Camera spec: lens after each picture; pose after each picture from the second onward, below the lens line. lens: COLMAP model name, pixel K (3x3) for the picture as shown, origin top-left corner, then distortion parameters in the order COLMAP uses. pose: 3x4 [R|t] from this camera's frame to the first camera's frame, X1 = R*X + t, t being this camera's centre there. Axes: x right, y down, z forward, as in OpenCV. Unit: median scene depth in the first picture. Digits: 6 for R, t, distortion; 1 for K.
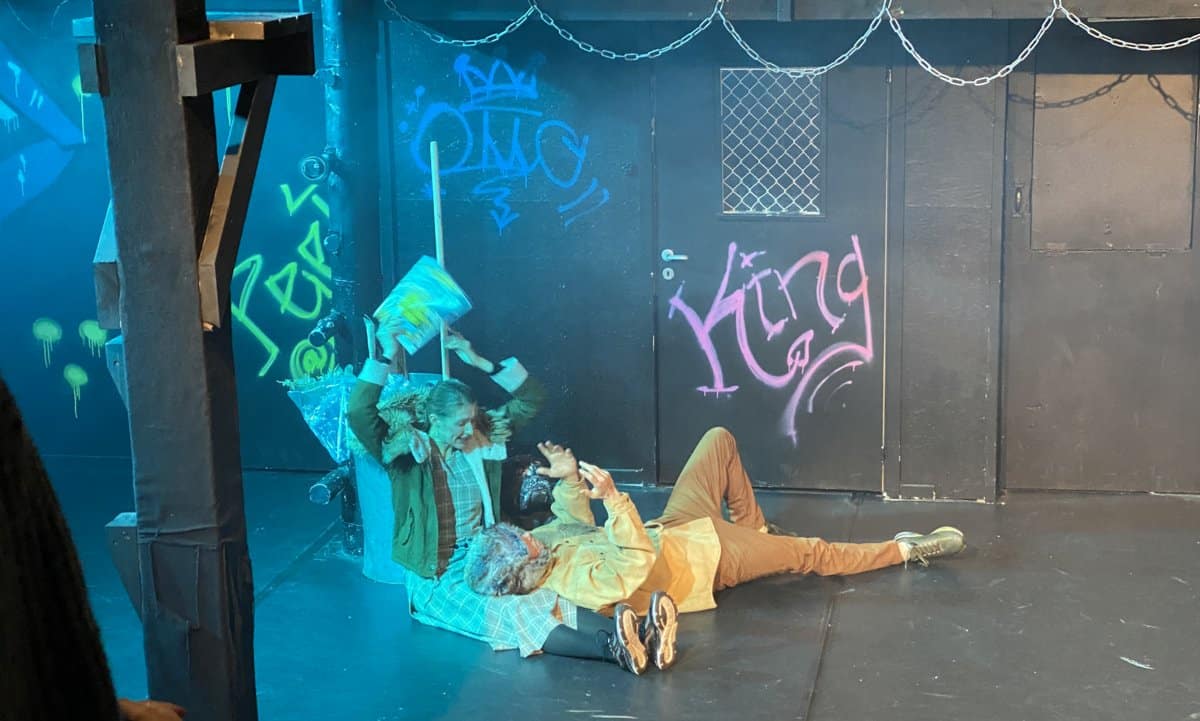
lens RADIAL K [[1960.0, 0, 662.3], [0, 1960.0, 333.3], [0, 0, 1]] dist [0.117516, 0.144162]
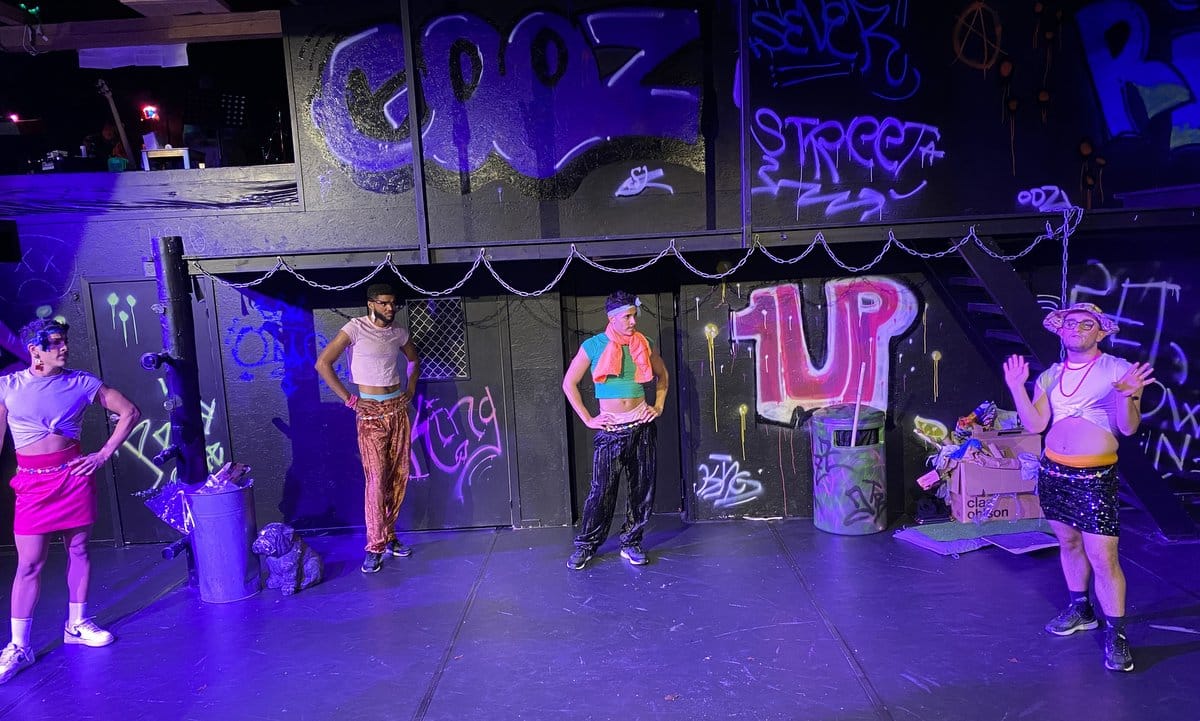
lens RADIAL K [[882.7, 0, 605.2], [0, 882.7, 399.6], [0, 0, 1]] dist [0.063363, -0.081241]
pose [[0.986155, -0.060028, 0.154577, 0.078547], [0.070053, 0.995722, -0.060246, 0.020071], [-0.150300, 0.070240, 0.986142, 0.163332]]
